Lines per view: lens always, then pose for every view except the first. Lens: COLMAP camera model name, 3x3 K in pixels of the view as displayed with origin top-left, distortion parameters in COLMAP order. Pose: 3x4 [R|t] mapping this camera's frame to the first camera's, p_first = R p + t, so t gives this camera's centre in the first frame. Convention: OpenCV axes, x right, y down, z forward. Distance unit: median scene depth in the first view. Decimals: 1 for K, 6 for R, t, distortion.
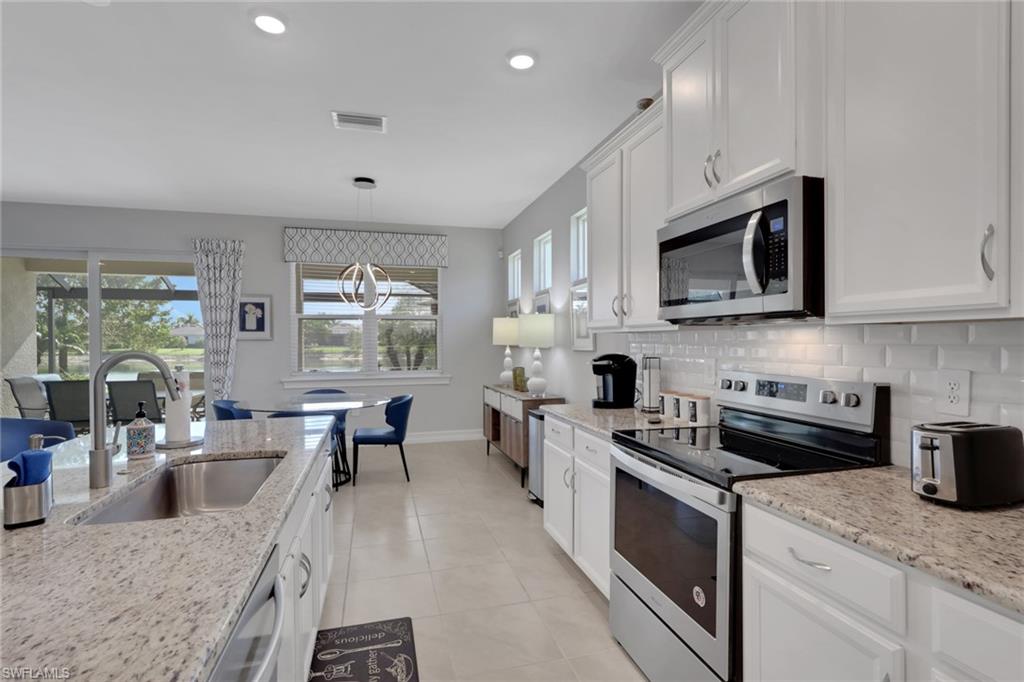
lens RADIAL K [[486.8, 0, 512.0], [0, 486.8, 341.0], [0, 0, 1]] dist [0.000683, 0.000381]
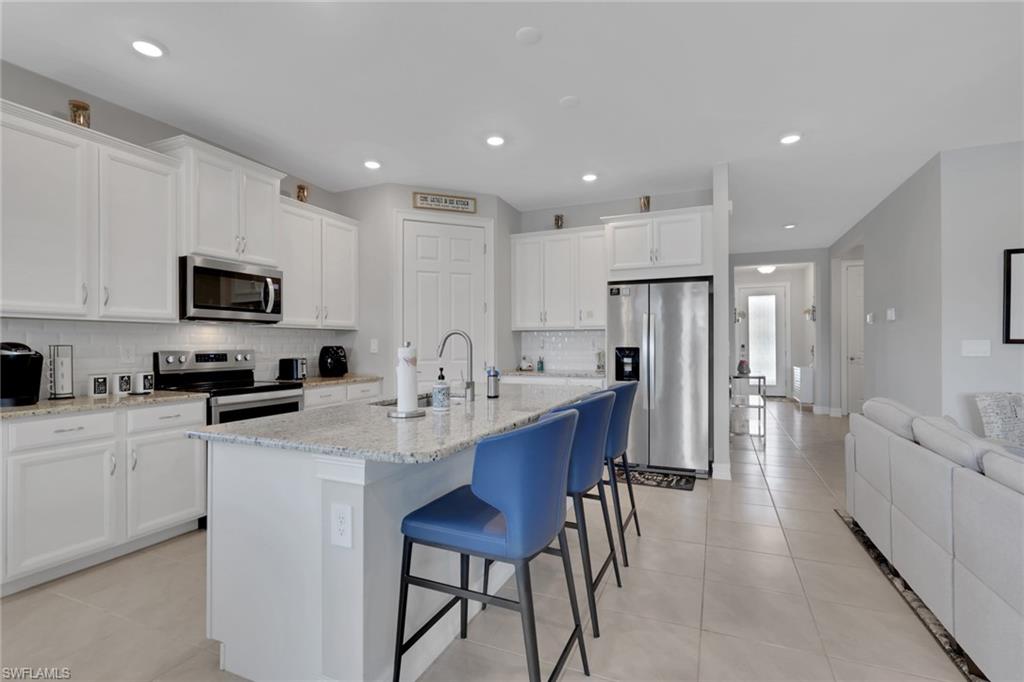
lens RADIAL K [[479.7, 0, 513.8], [0, 479.7, 345.5], [0, 0, 1]] dist [-0.000418, 0.000690]
pose [[-0.779415, 0.007609, 0.626462, -0.979468], [0.009024, 0.999959, -0.000919, 0.039437], [-0.626443, 0.004937, -0.779452, 1.071164]]
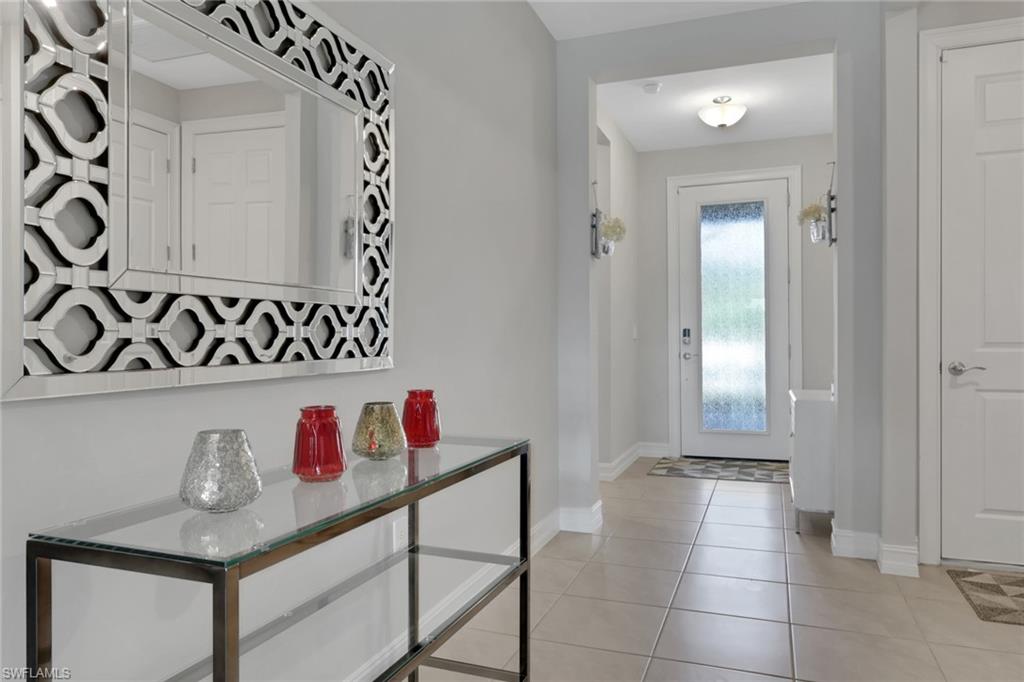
lens RADIAL K [[698.6, 0, 512.0], [0, 698.6, 341.0], [0, 0, 1]] dist [0.004639, 0.002014]
pose [[-0.803058, 0.002736, 0.595894, -0.880122], [0.005333, 0.999982, 0.002597, 0.070475], [-0.595876, 0.005264, -0.803059, -0.725365]]
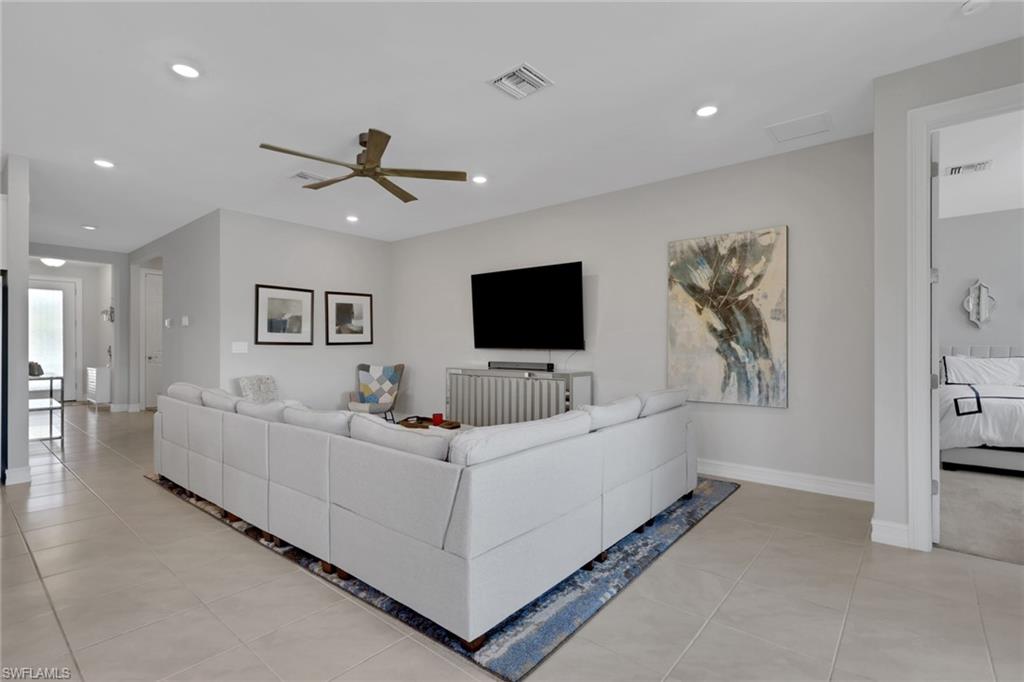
lens RADIAL K [[479.7, 0, 513.8], [0, 479.7, 345.5], [0, 0, 1]] dist [-0.000418, 0.000690]
pose [[-0.827114, 0.003882, -0.562021, -0.966911], [0.001864, 0.999990, 0.004164, 0.043274], [0.562031, 0.002397, -0.827113, 1.477113]]
